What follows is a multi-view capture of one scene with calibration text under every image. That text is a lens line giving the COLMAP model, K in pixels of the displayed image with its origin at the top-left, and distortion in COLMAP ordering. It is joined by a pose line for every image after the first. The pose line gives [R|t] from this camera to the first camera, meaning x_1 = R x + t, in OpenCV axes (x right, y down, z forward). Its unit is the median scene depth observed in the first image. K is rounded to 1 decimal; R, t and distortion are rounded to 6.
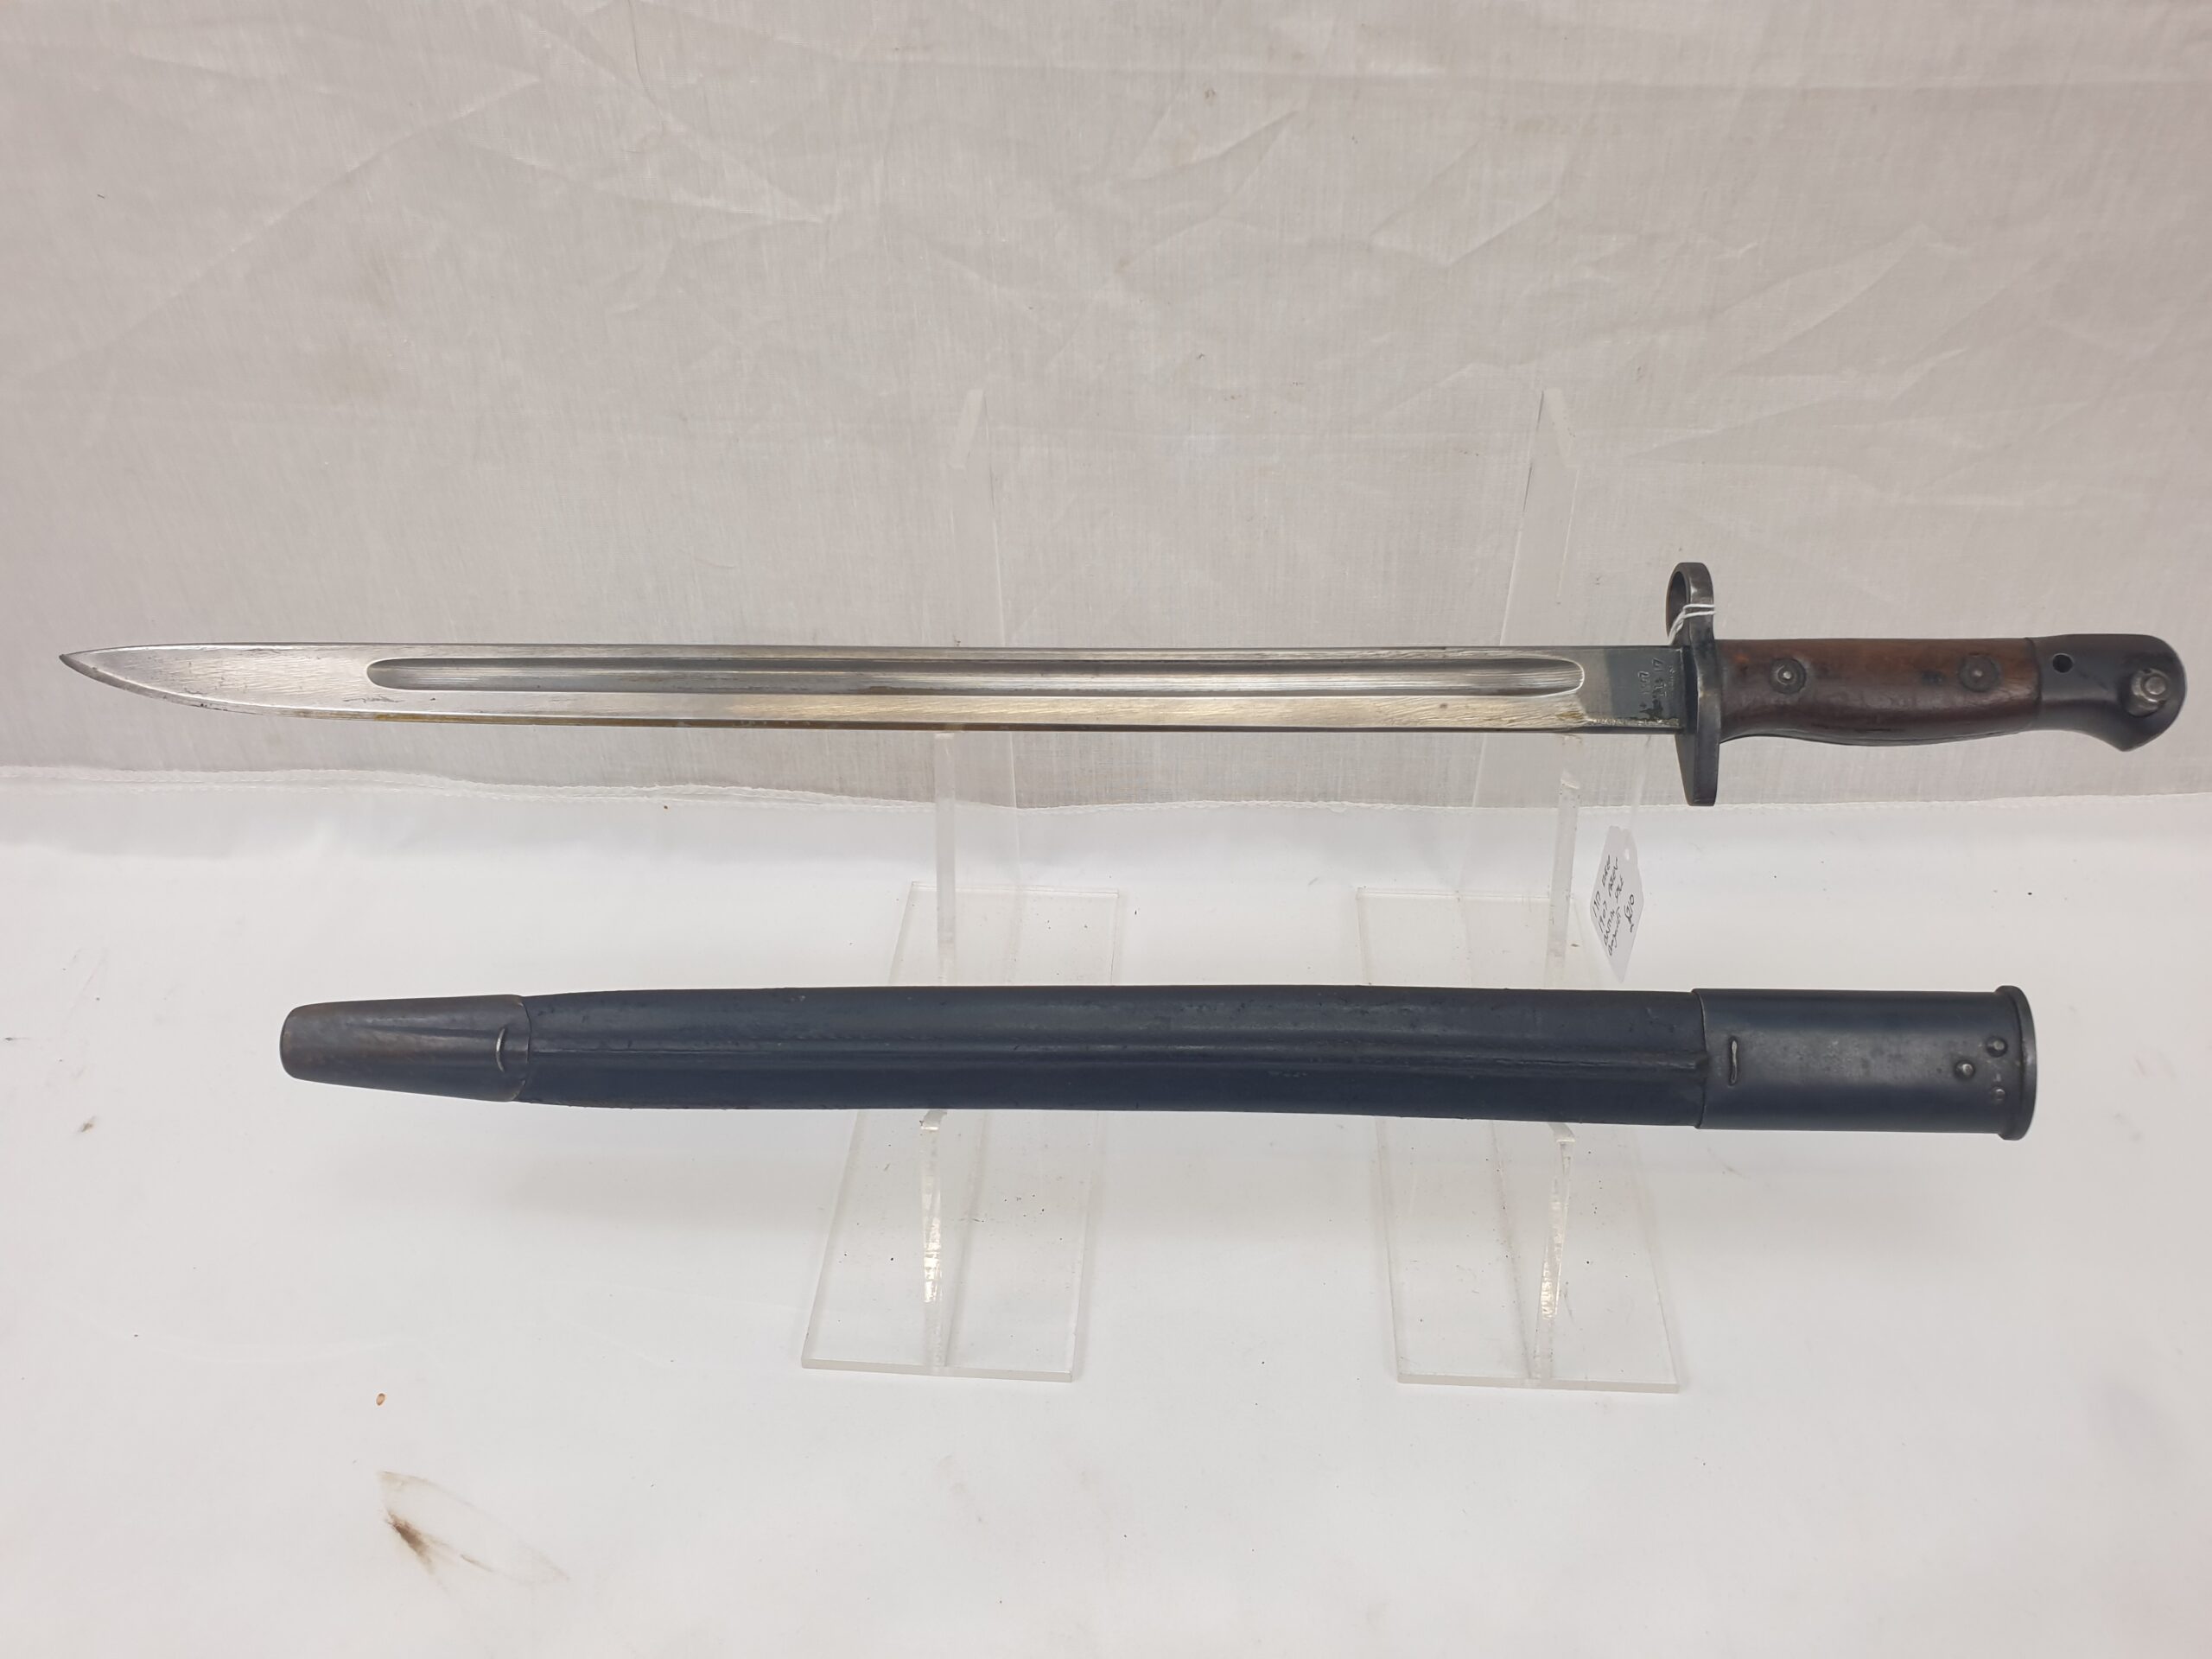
lens RADIAL K [[1875.9, 0, 1112.5], [0, 1875.9, 820.3], [0, 0, 1]] dist [0.039857, -0.001436]
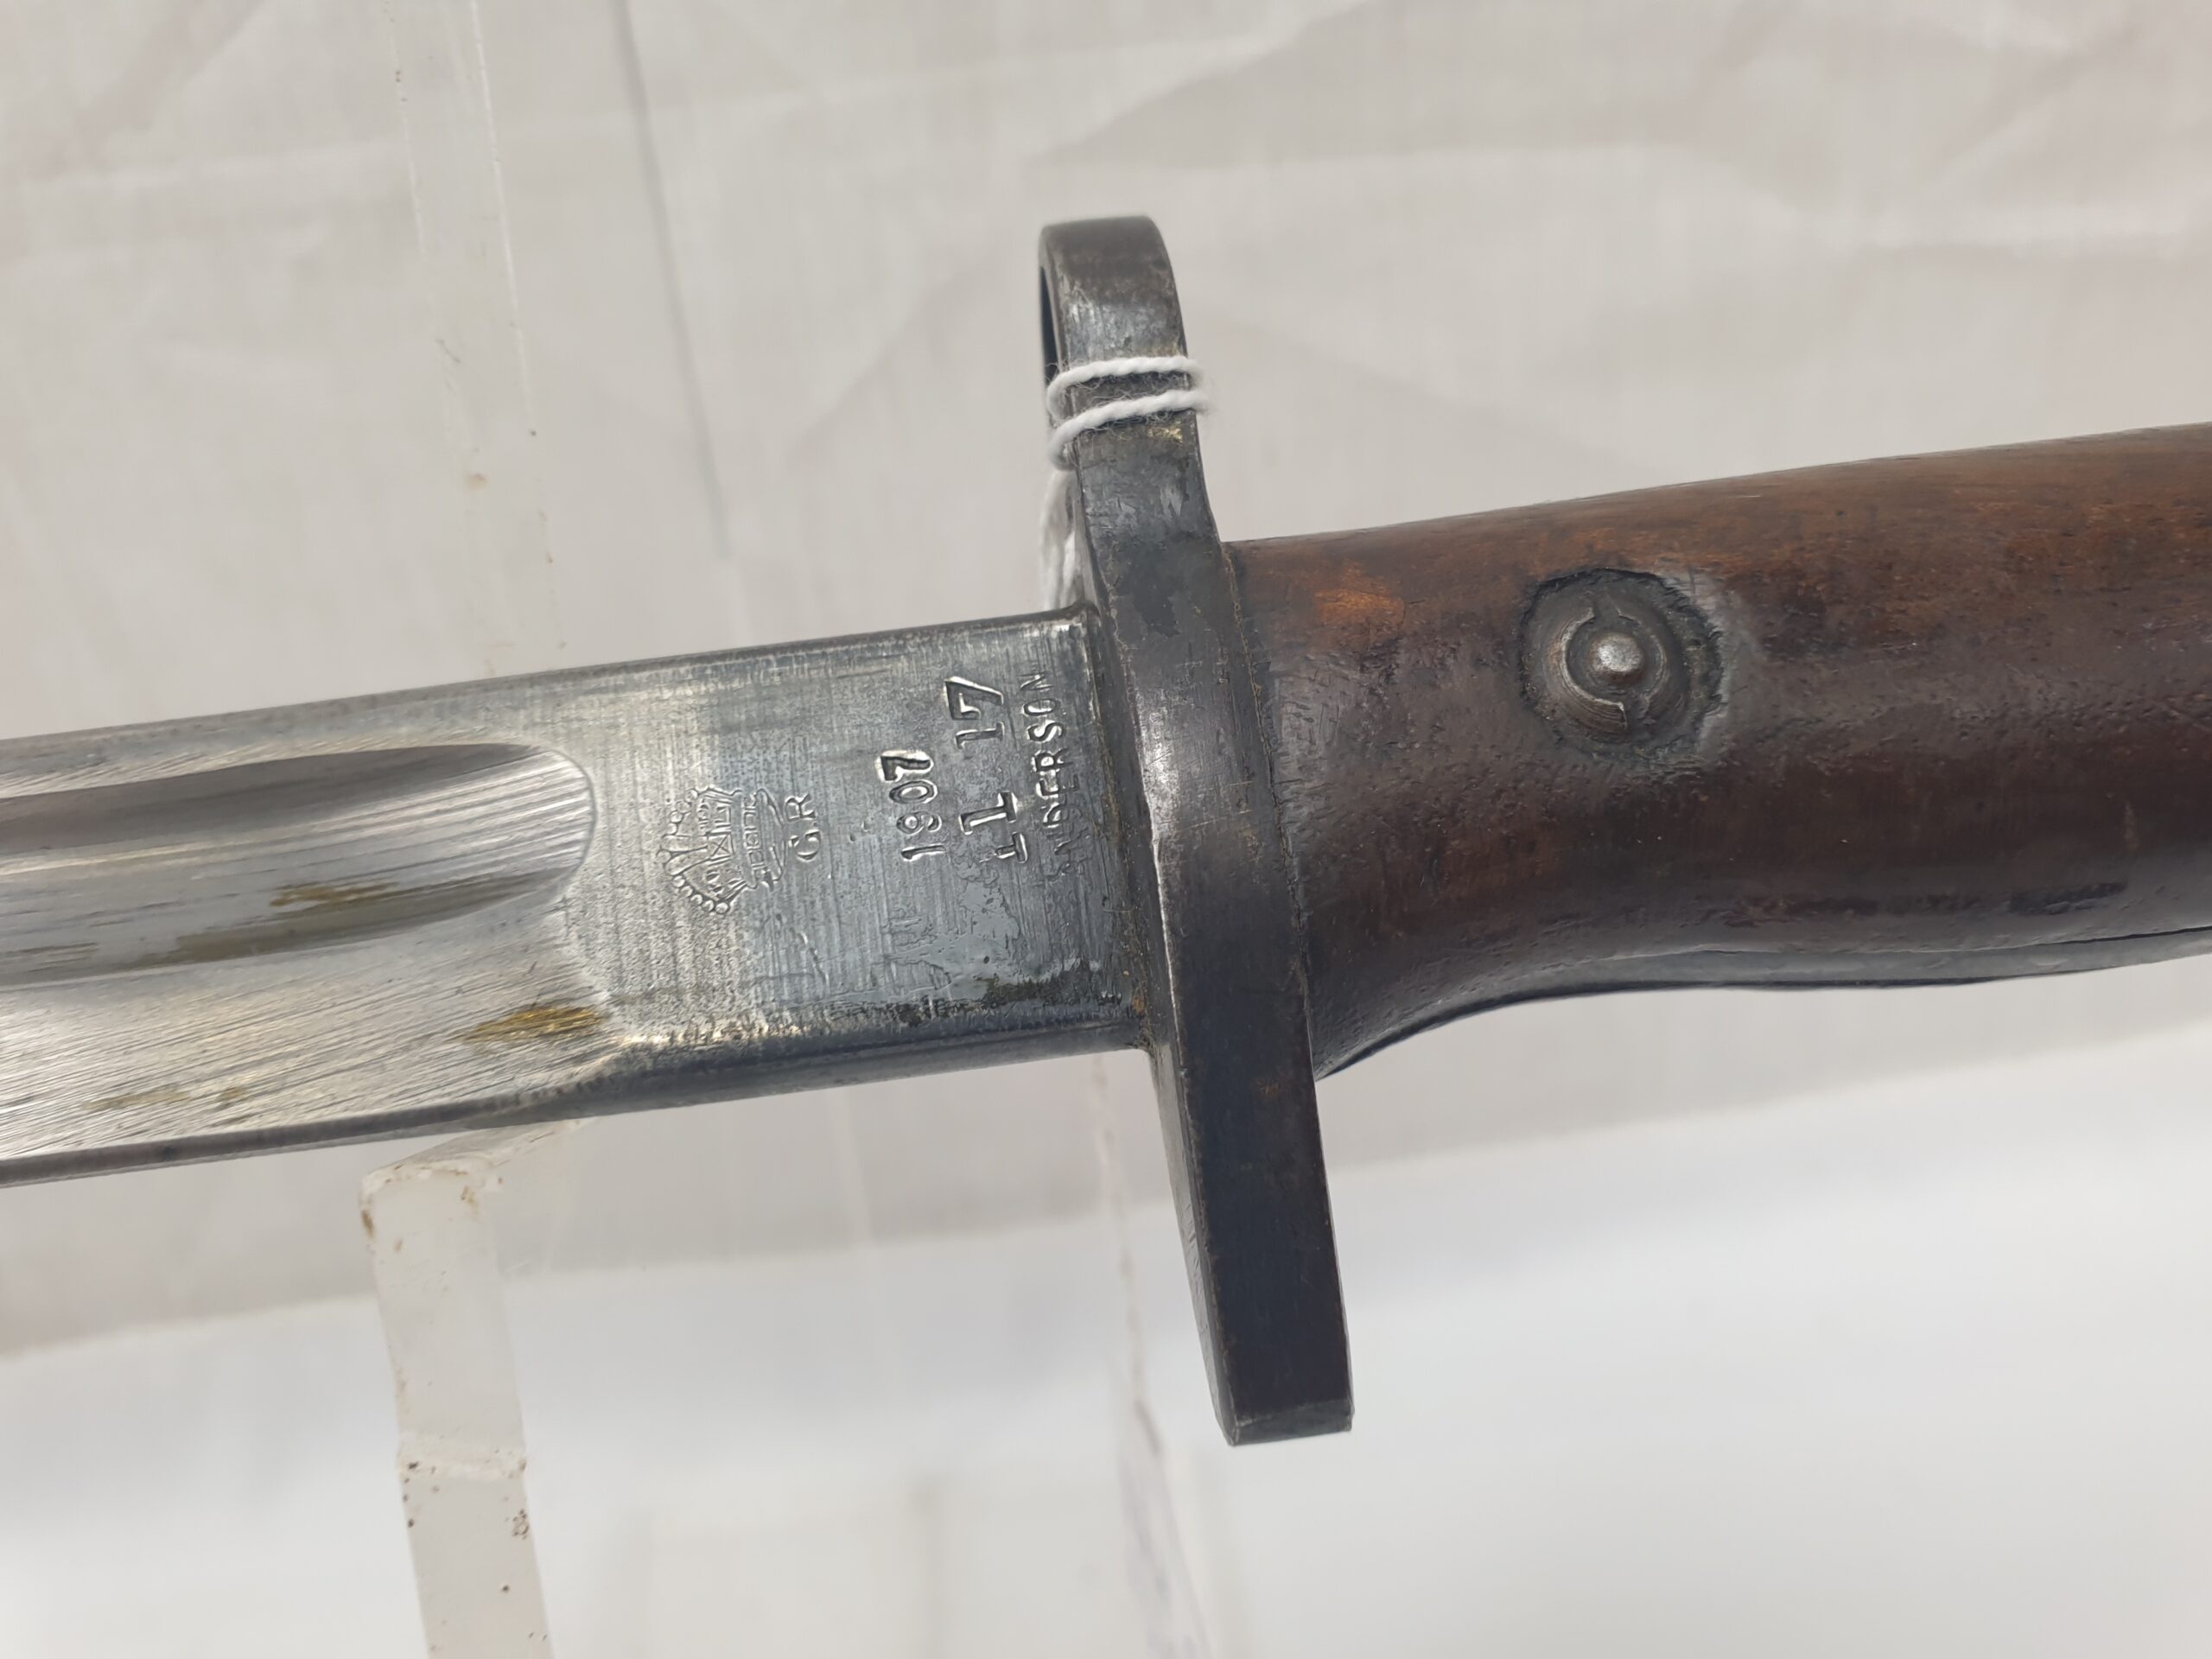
lens RADIAL K [[1875.9, 0, 1112.5], [0, 1875.9, 820.3], [0, 0, 1]] dist [0.039857, -0.001436]
pose [[0.989037, -0.128273, 0.073156, 0.263367], [0.137420, 0.980849, -0.138028, -0.038350], [-0.054050, 0.146568, 0.987723, 0.738951]]
